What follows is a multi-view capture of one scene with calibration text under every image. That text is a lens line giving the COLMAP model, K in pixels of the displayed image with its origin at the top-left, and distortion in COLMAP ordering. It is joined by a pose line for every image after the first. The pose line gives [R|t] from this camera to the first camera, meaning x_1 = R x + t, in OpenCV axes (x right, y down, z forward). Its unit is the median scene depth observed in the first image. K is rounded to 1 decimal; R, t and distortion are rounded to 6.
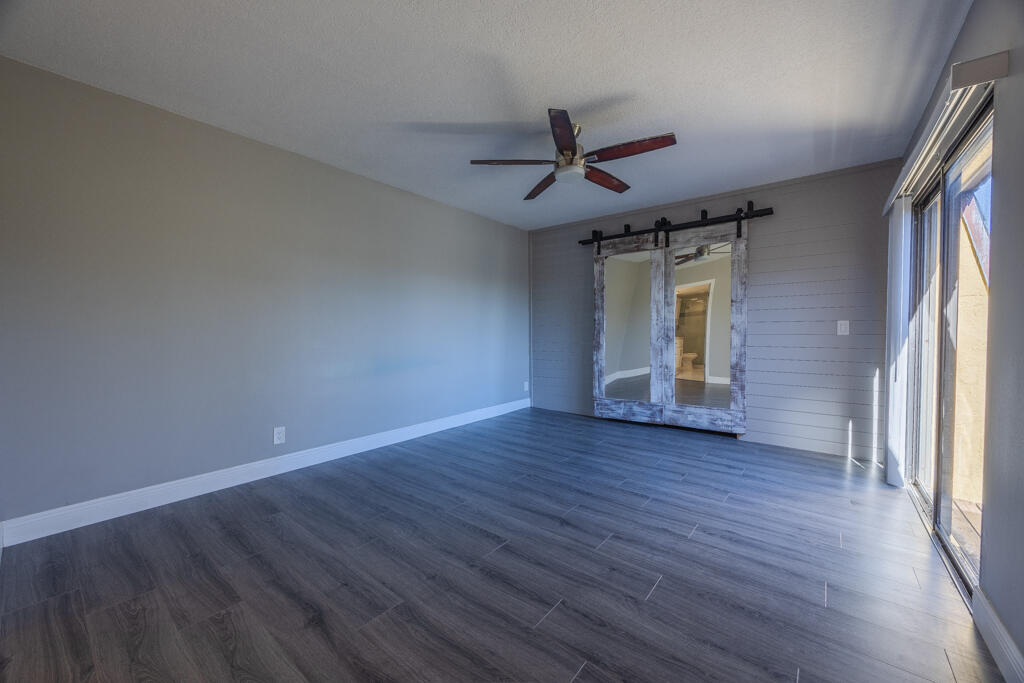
lens RADIAL K [[389.0, 0, 511.3], [0, 389.0, 343.2], [0, 0, 1]] dist [-0.006685, -0.000107]
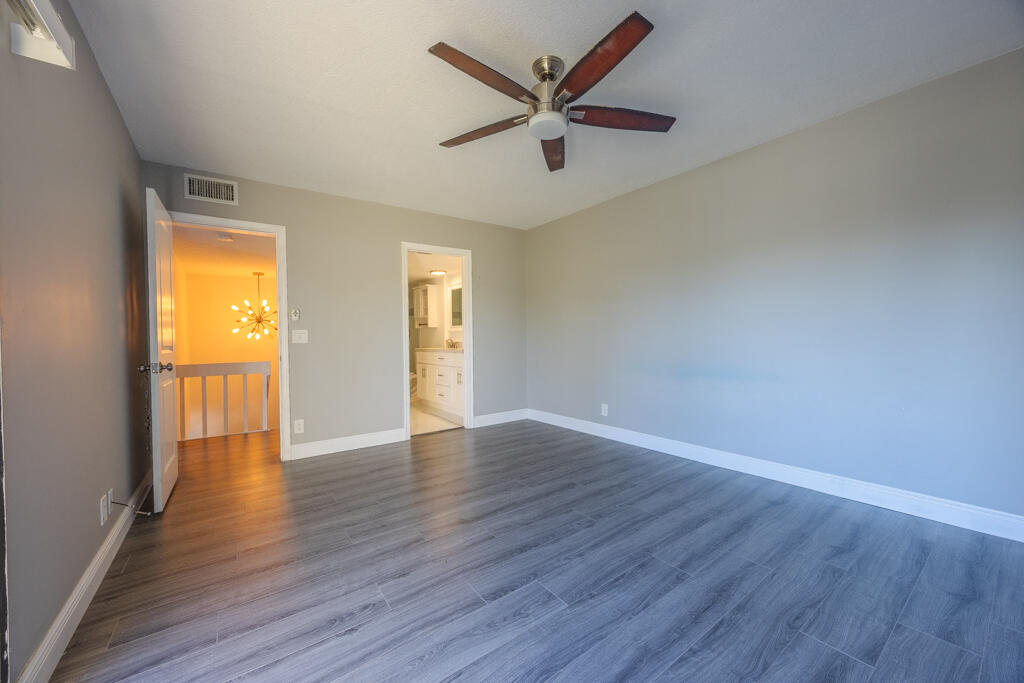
lens RADIAL K [[389.0, 0, 511.3], [0, 389.0, 343.2], [0, 0, 1]] dist [-0.006685, -0.000107]
pose [[-0.258788, 0.024892, -0.965613, 0.946846], [-0.014592, 0.999453, 0.029675, -0.040306], [0.965824, 0.021770, -0.258283, 1.193670]]
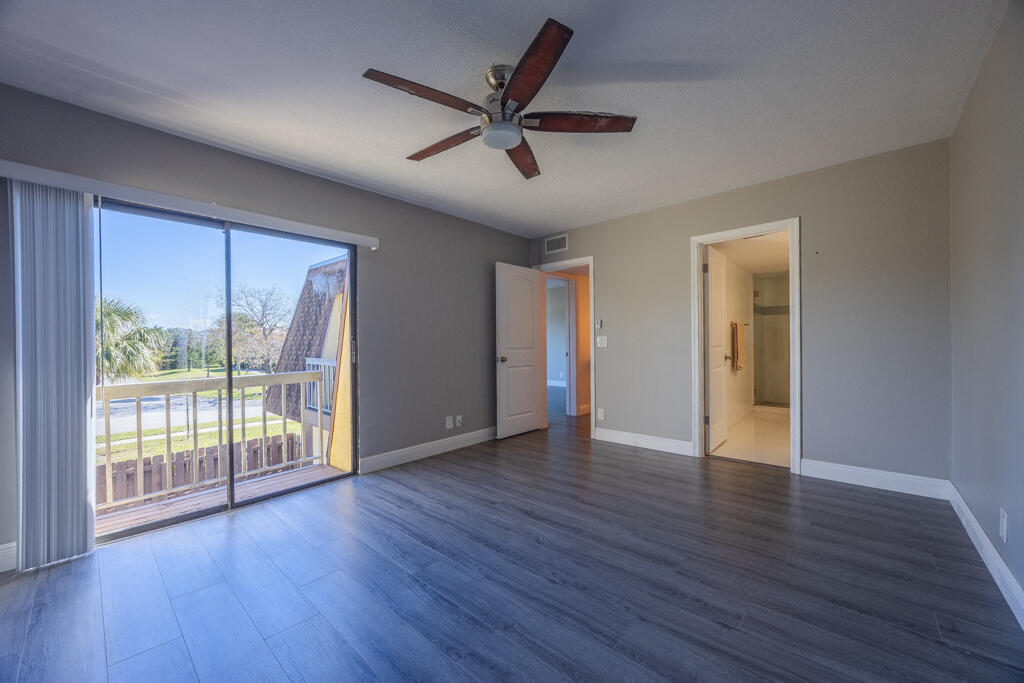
lens RADIAL K [[389.0, 0, 511.3], [0, 389.0, 343.2], [0, 0, 1]] dist [-0.006685, -0.000107]
pose [[-0.998431, 0.016211, 0.053591, 0.103157], [0.018012, 0.999283, 0.033297, -0.068524], [-0.053013, 0.034210, -0.998008, 1.844171]]
